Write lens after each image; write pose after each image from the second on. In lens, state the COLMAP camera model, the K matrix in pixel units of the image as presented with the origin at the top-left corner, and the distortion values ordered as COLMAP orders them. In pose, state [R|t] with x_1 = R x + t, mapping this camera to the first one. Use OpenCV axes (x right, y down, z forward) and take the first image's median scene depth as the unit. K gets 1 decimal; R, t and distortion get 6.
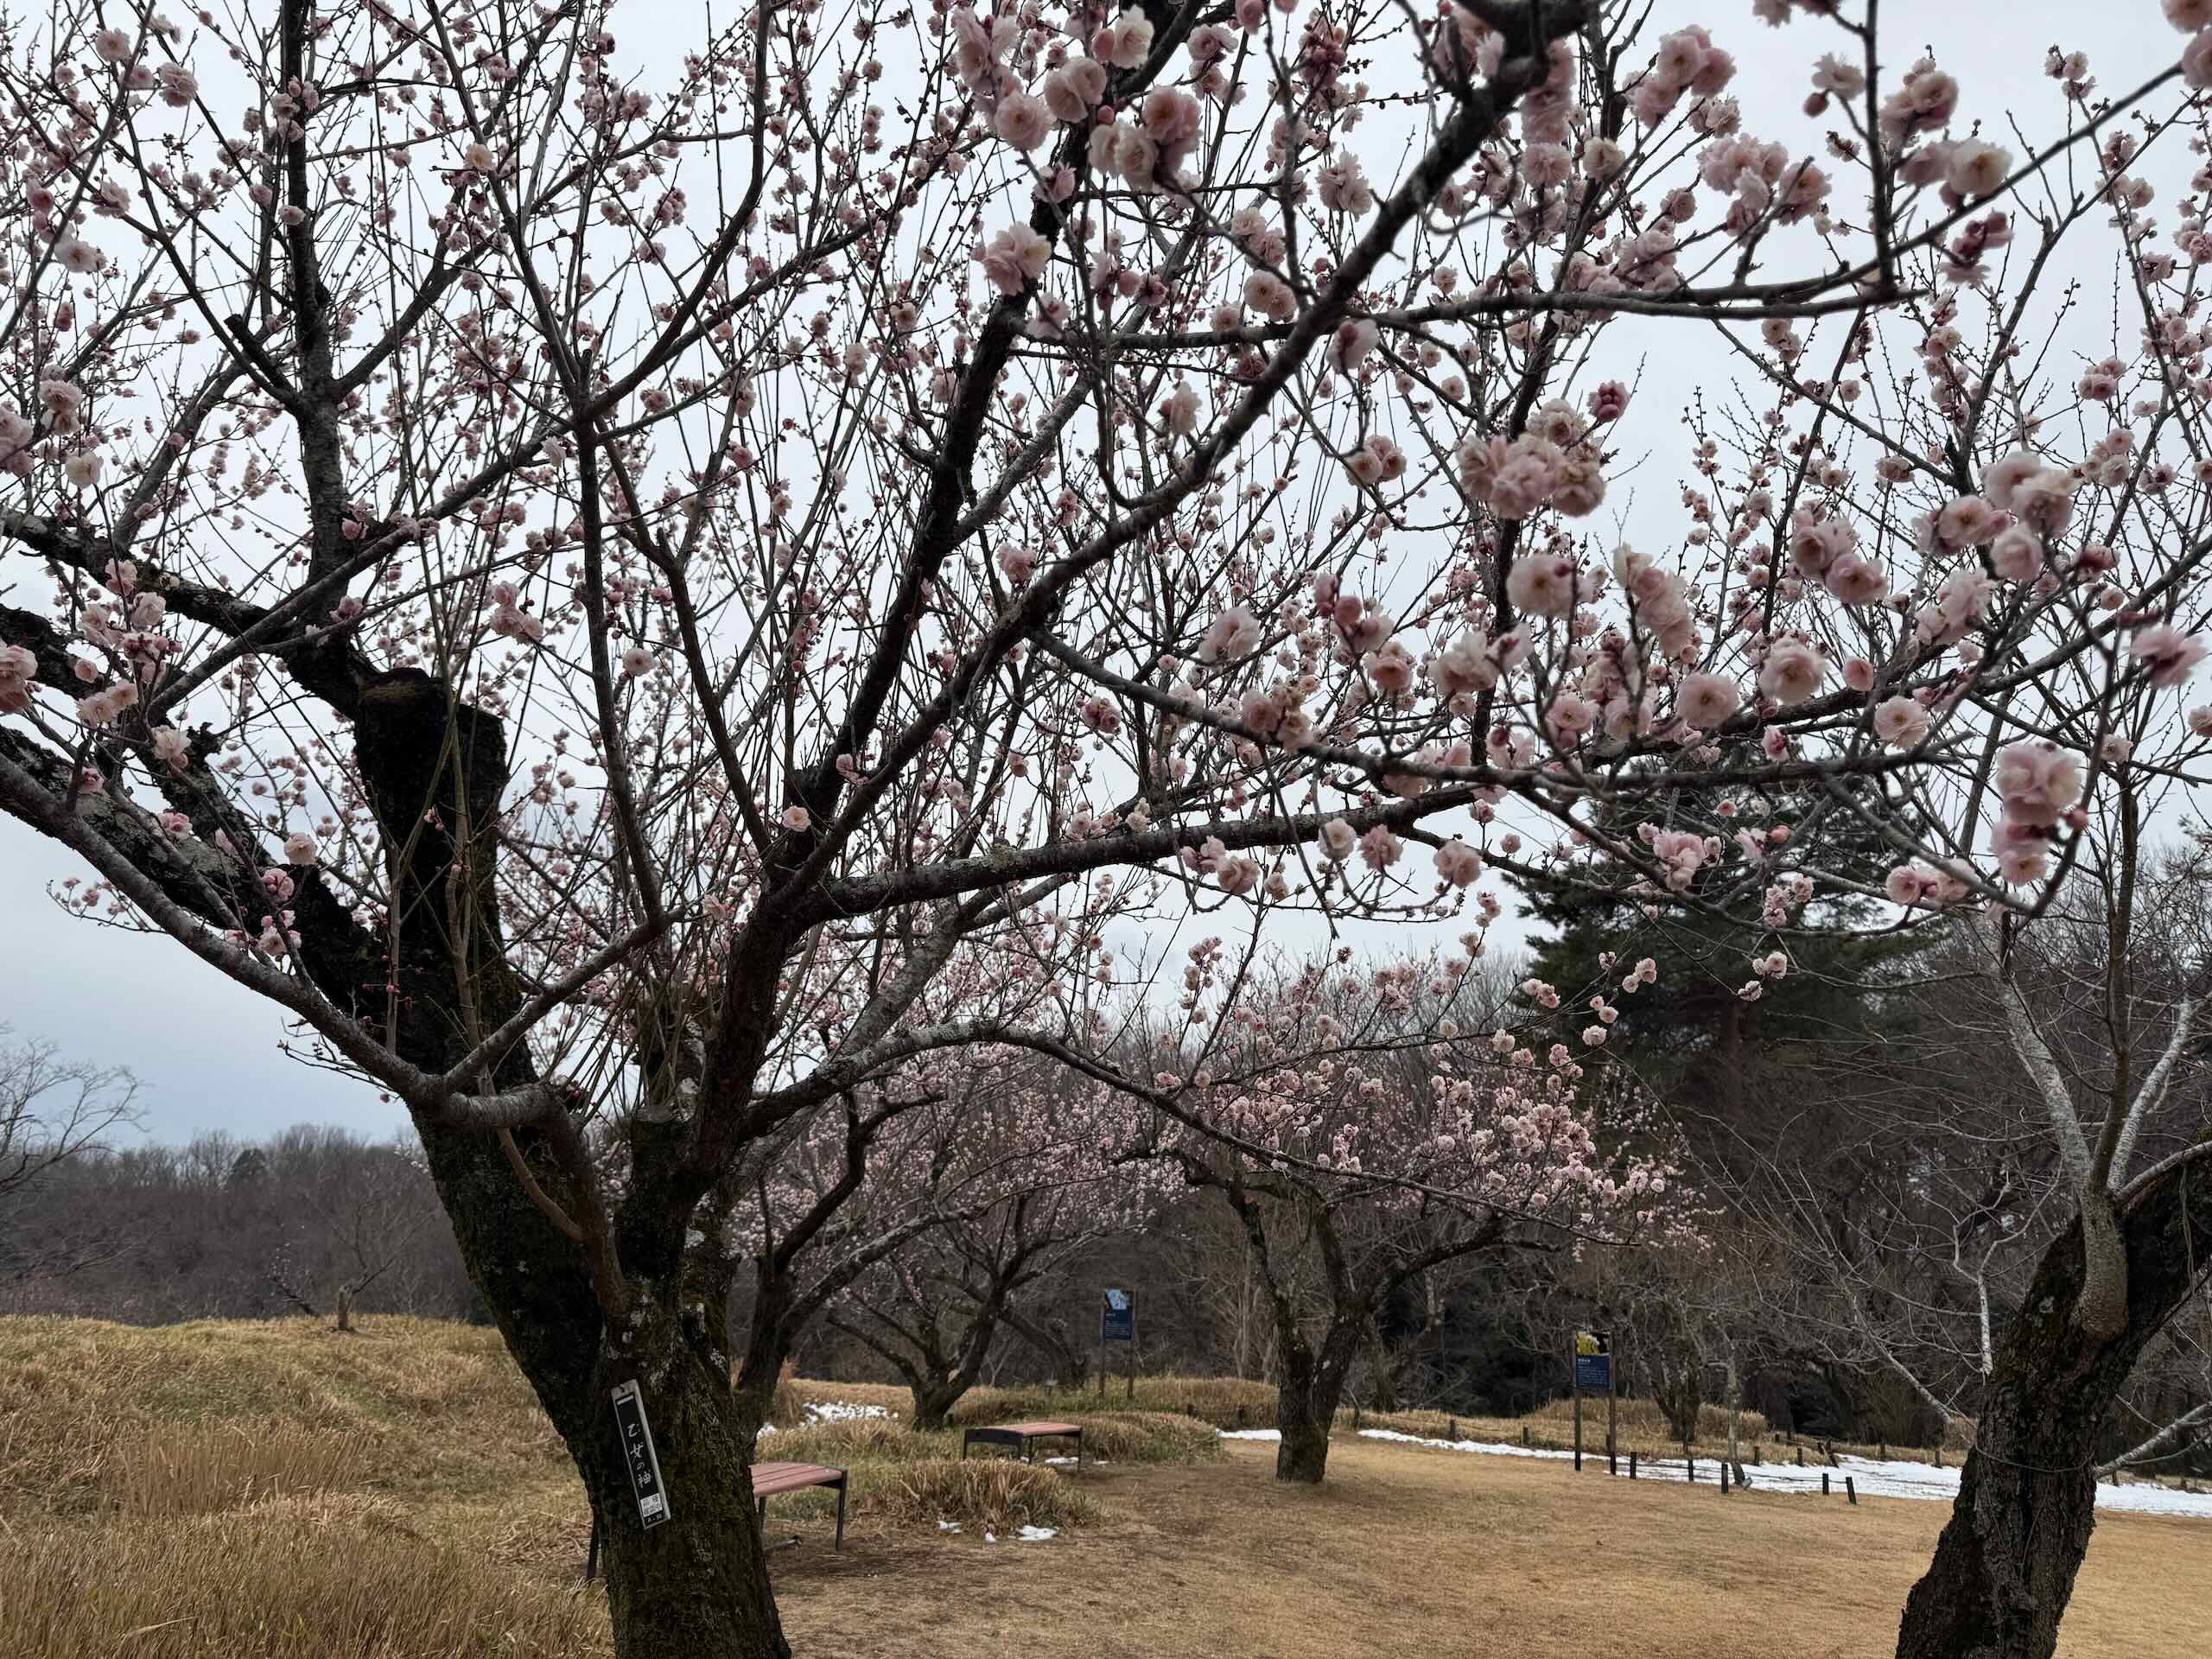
lens RADIAL K [[1532.9, 0, 1099.8], [0, 1532.9, 826.5], [0, 0, 1]] dist [0.010769, -0.018180]
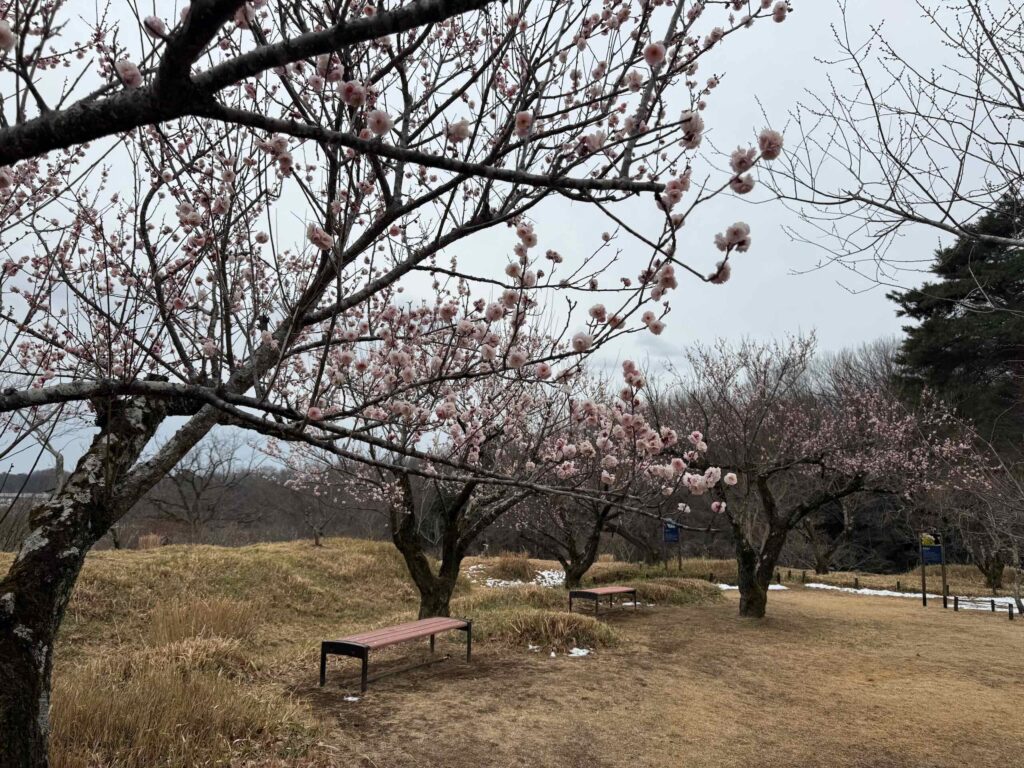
lens RADIAL K [[709.6, 0, 514.1], [0, 709.6, 387.0], [0, 0, 1]] dist [0.010769, -0.018180]
pose [[0.967114, -0.073160, -0.243593, 0.073098], [0.100770, 0.989577, 0.102873, 0.021911], [0.233527, -0.124037, 0.964406, 0.104870]]
